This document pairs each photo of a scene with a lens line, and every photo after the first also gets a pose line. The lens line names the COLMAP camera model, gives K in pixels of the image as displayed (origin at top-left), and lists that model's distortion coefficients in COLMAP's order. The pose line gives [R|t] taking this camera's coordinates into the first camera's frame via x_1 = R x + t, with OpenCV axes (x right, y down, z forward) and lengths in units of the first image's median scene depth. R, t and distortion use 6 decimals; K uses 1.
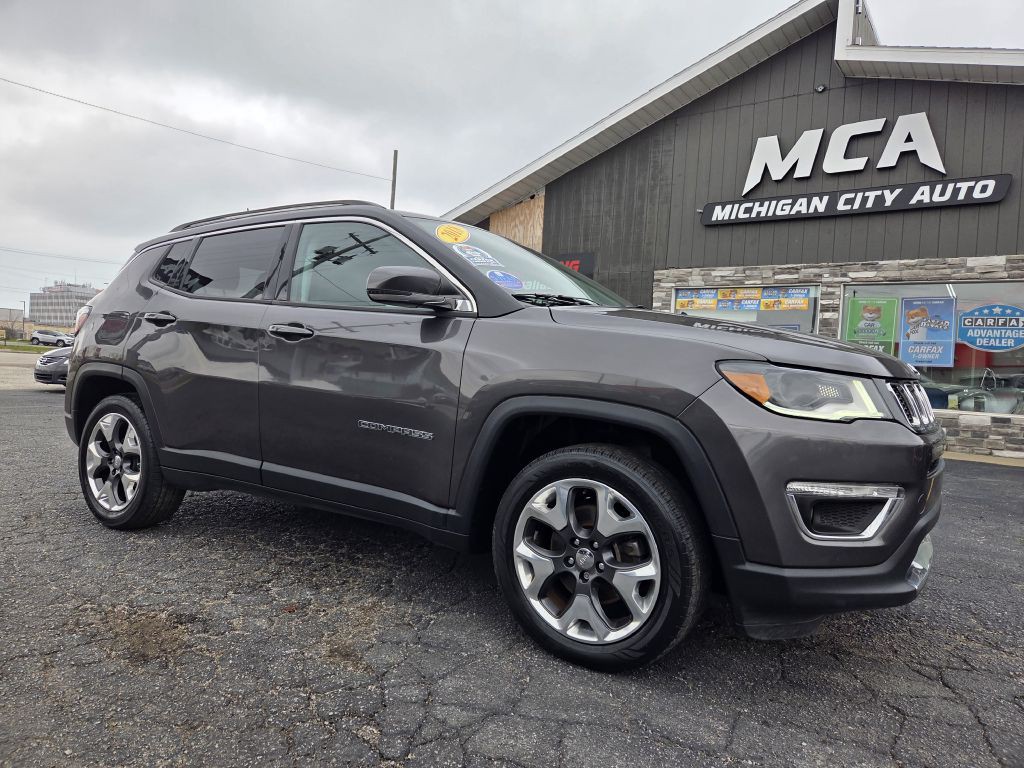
lens RADIAL K [[682.3, 0, 506.3], [0, 682.3, 373.7], [0, 0, 1]] dist [0.070916, -0.054912]
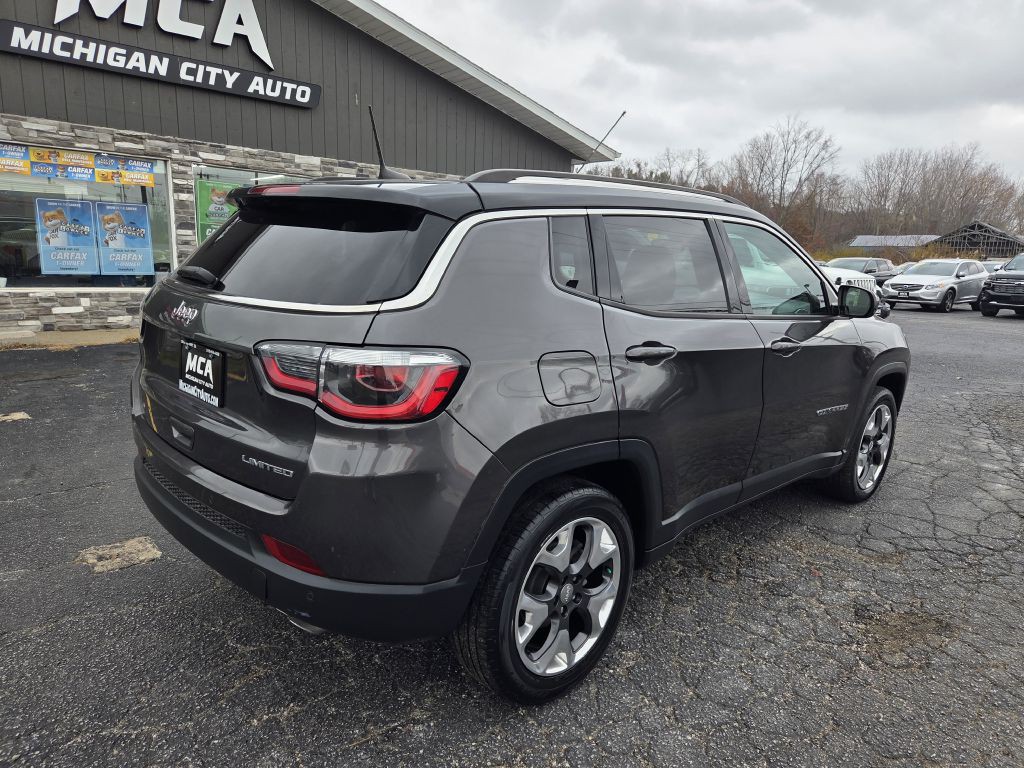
lens RADIAL K [[683.7, 0, 522.0], [0, 683.7, 387.5], [0, 0, 1]] dist [0.068594, -0.052264]
pose [[0.216326, -0.233973, 0.947871, -0.424171], [-0.017707, 0.969760, 0.243418, -0.075524], [-0.976161, -0.069442, 0.205642, 0.357905]]
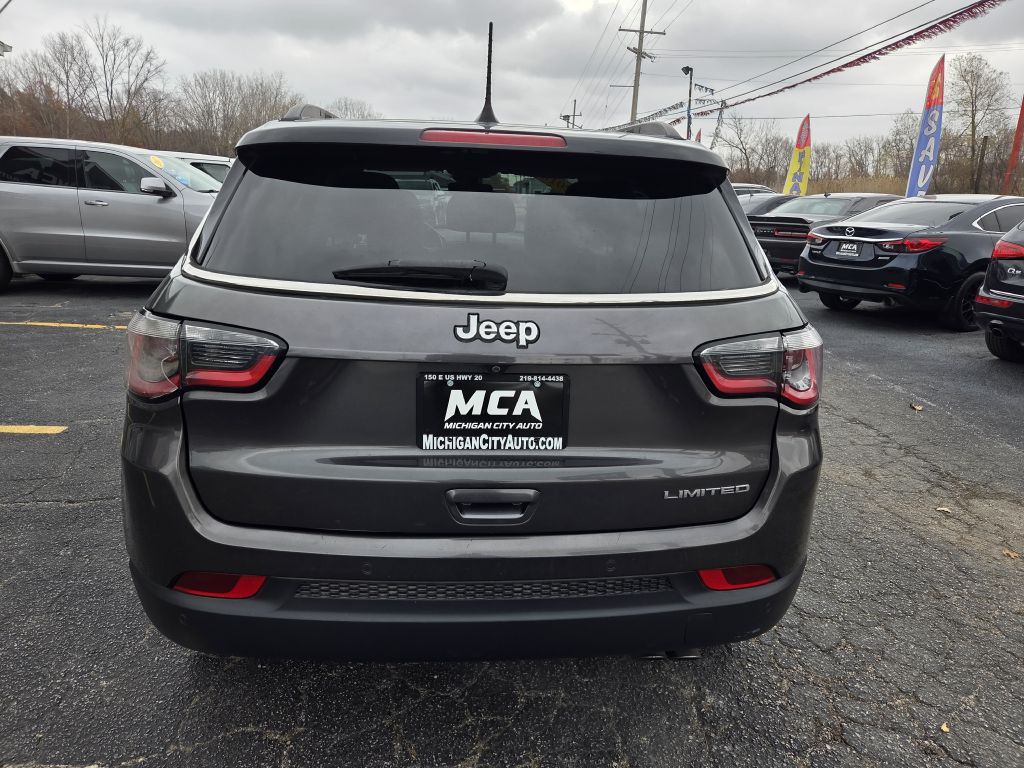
lens RADIAL K [[683.7, 0, 511.9], [0, 683.7, 381.5], [0, 0, 1]] dist [0.068594, -0.052264]
pose [[-0.598370, -0.273103, 0.753239, -0.348526], [-0.043227, 0.949749, 0.310013, -0.078015], [-0.800053, 0.152941, -0.580107, 0.590083]]
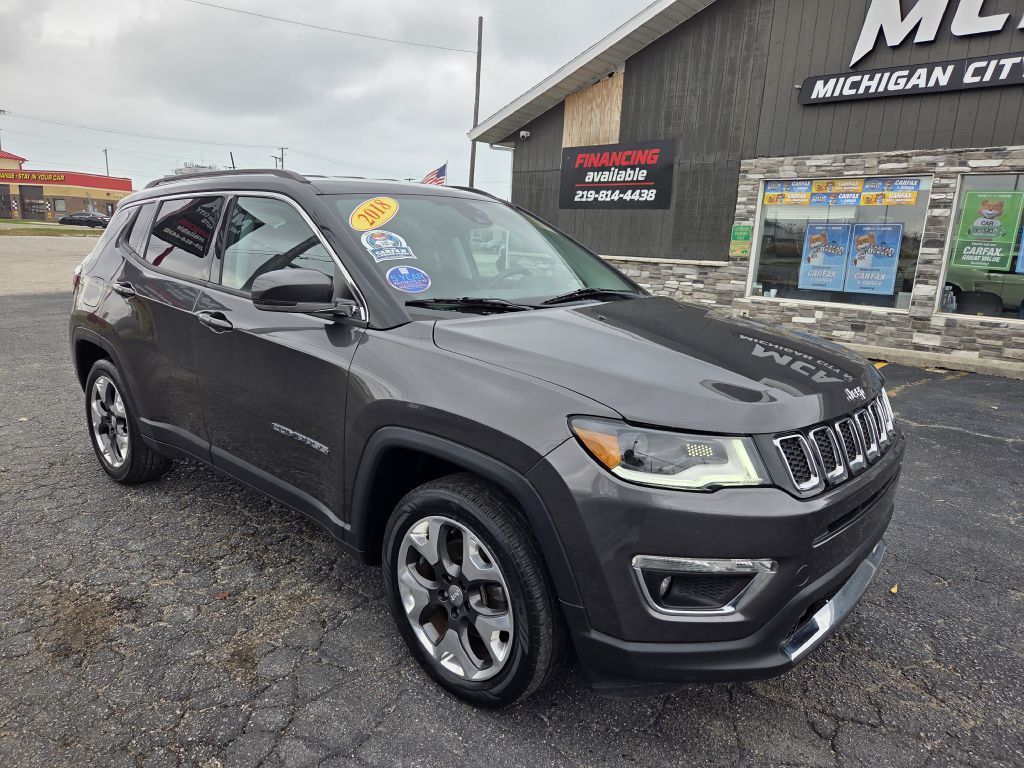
lens RADIAL K [[683.7, 0, 512.4], [0, 683.7, 386.1], [0, 0, 1]] dist [0.068594, -0.052264]
pose [[0.988432, 0.019216, -0.150442, 0.077379], [0.010409, 0.981008, 0.193690, -0.048458], [0.151307, -0.193015, 0.969459, 0.028506]]
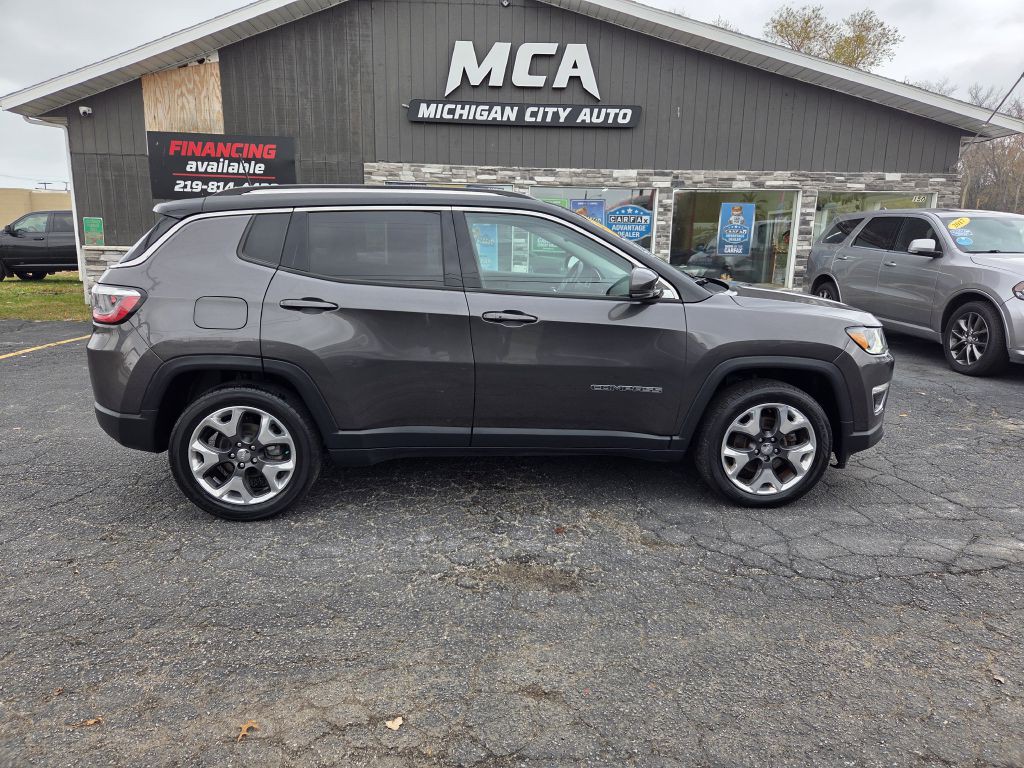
lens RADIAL K [[681.8, 0, 520.1], [0, 681.8, 381.1], [0, 0, 1]] dist [0.058197, -0.030478]
pose [[0.794666, -0.157985, 0.586129, -0.307616], [0.030697, 0.974763, 0.221120, -0.065635], [-0.606270, -0.157724, 0.779461, 0.018137]]
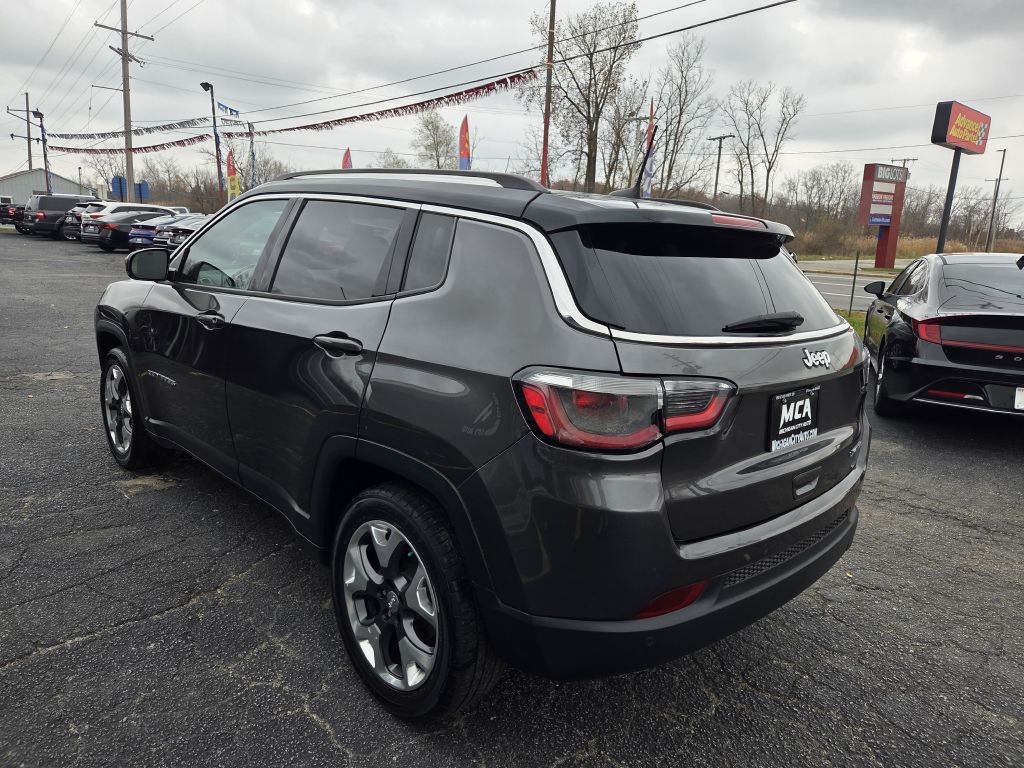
lens RADIAL K [[683.7, 0, 515.4], [0, 683.7, 380.7], [0, 0, 1]] dist [0.068594, -0.052264]
pose [[-0.964347, -0.150512, 0.217671, -0.193957], [-0.098447, 0.967516, 0.232852, -0.076982], [-0.245648, 0.203121, -0.947839, 0.730393]]
